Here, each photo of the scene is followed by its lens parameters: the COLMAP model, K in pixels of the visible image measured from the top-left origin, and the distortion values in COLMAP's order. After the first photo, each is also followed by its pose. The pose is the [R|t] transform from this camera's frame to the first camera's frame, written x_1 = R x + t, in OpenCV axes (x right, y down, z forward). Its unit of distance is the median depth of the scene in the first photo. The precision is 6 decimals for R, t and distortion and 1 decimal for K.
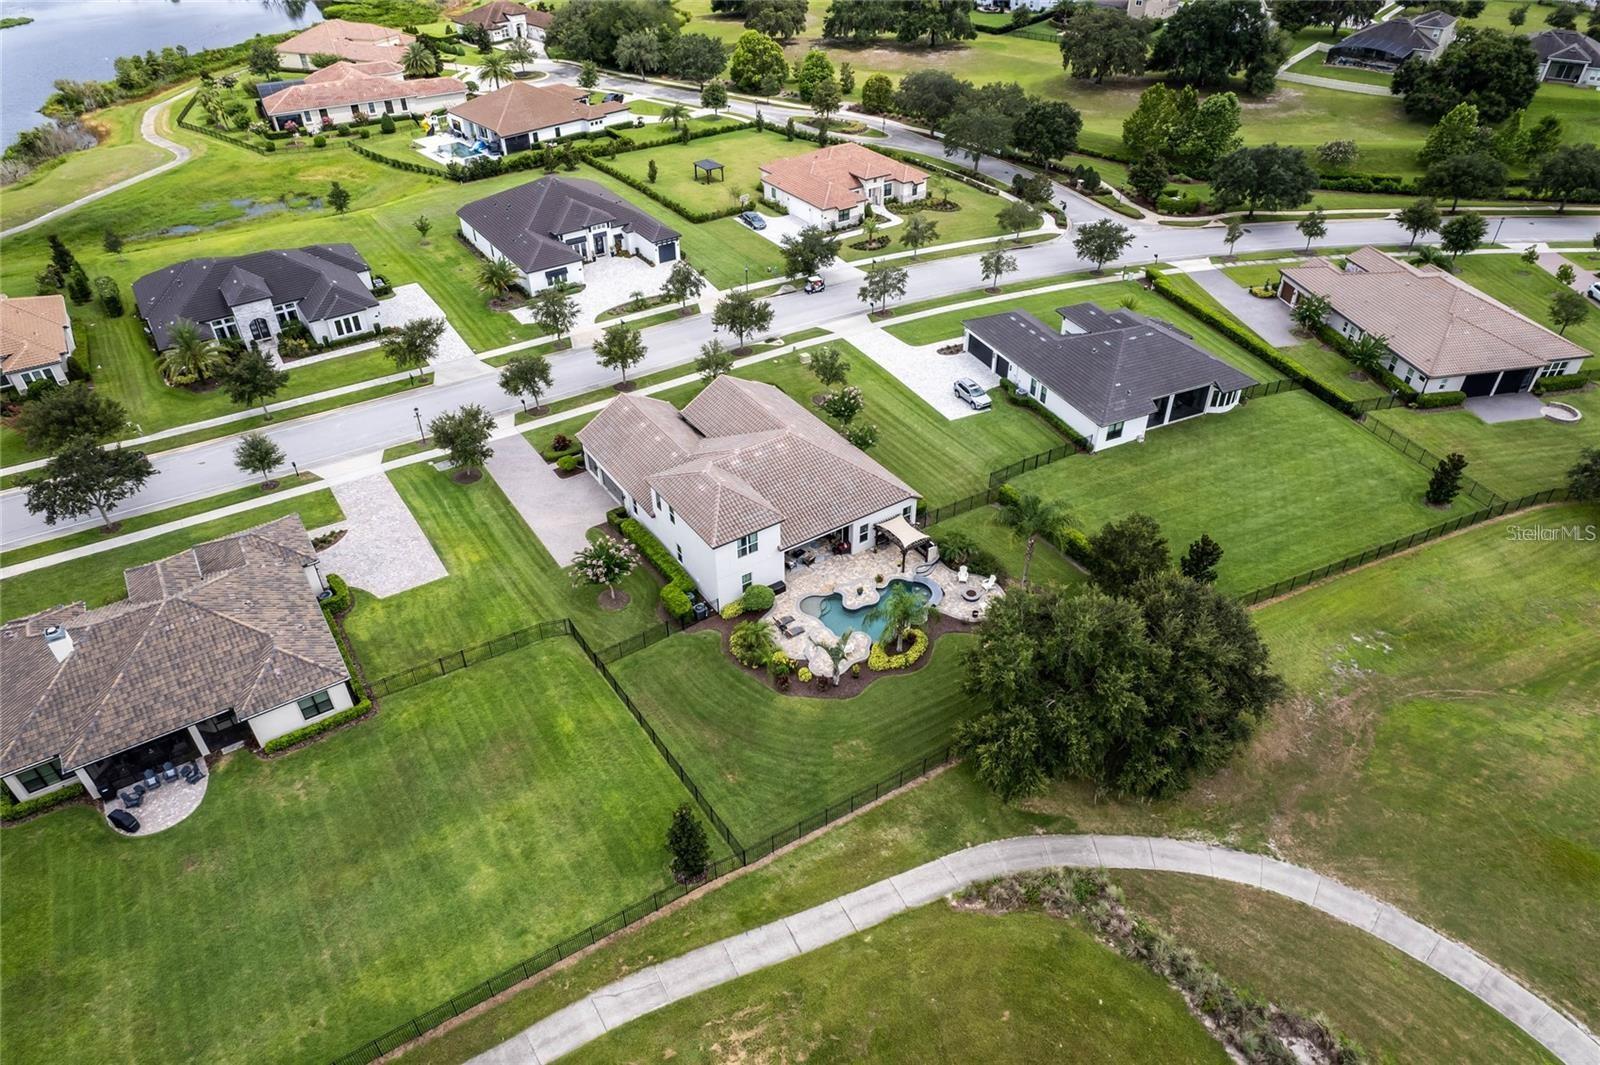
lens RADIAL K [[1014.3, 0, 798.3], [0, 1014.3, 532.5], [0, 0, 1]] dist [0.002152, 0.000869]
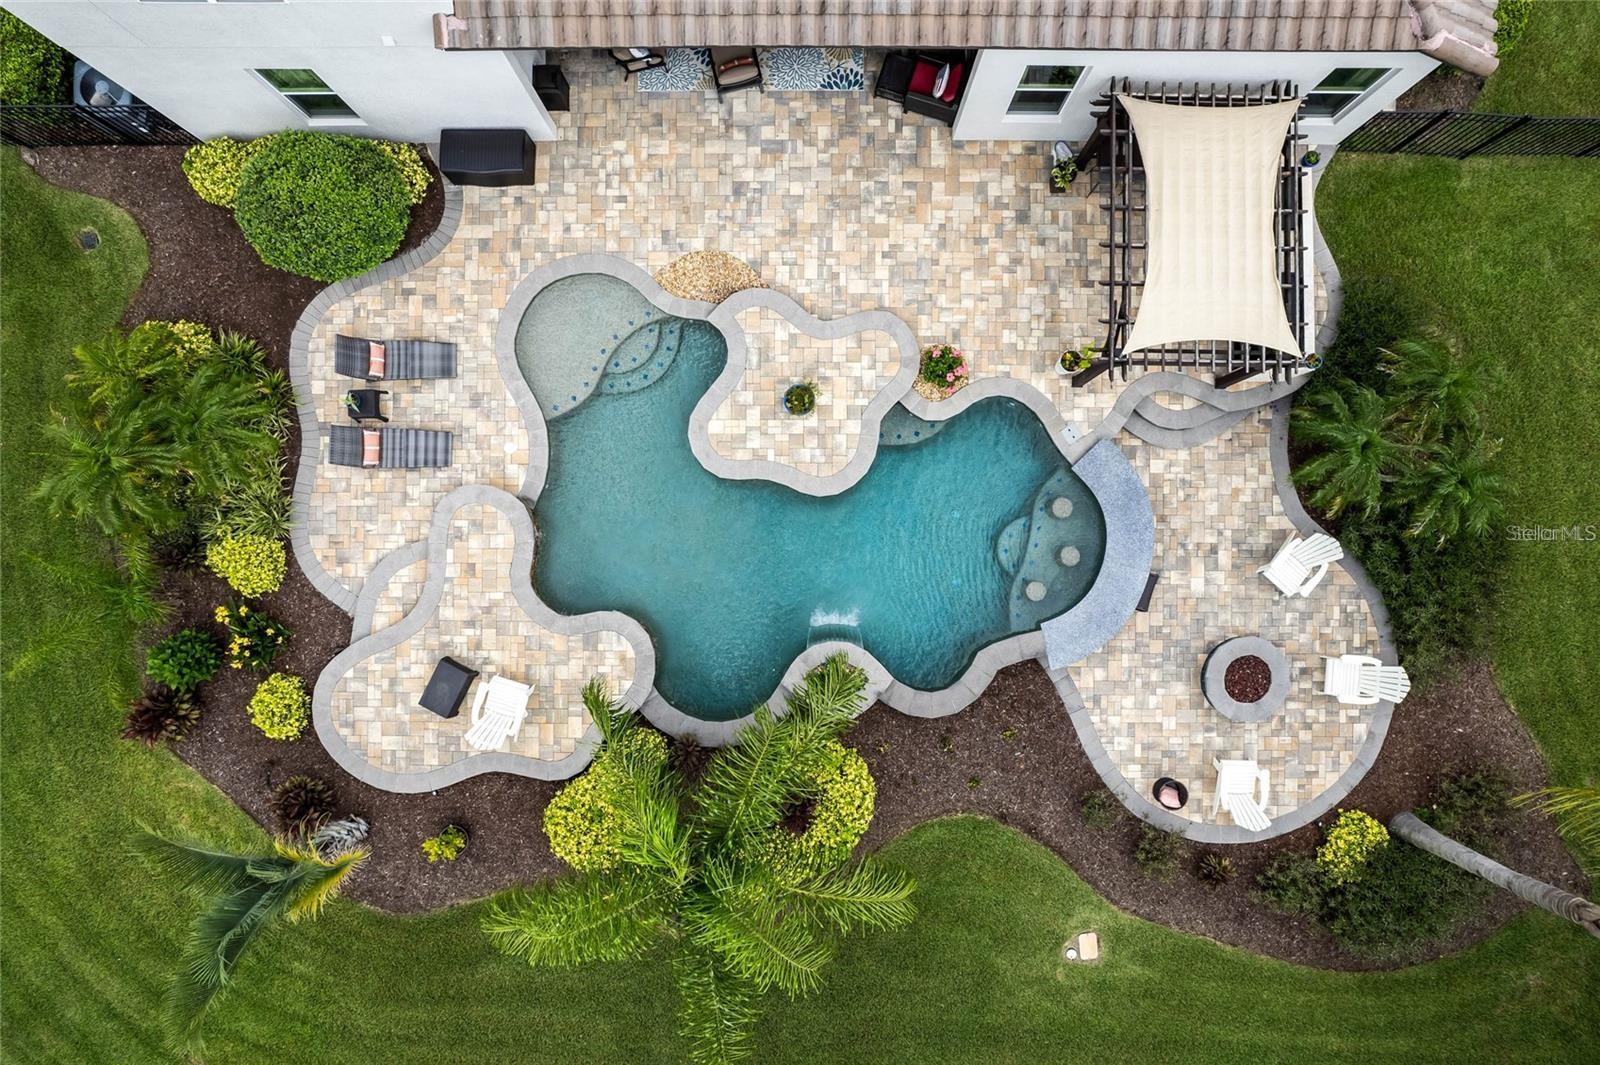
lens RADIAL K [[1014.3, 0, 799.0], [0, 1014.3, 531.1], [0, 0, 1]] dist [0.002152, 0.000869]
pose [[0.831493, 0.555528, -0.002985, 0.074835], [-0.325834, 0.492035, 0.807300, -0.096370], [0.449947, -0.670292, 0.590133, 0.839786]]
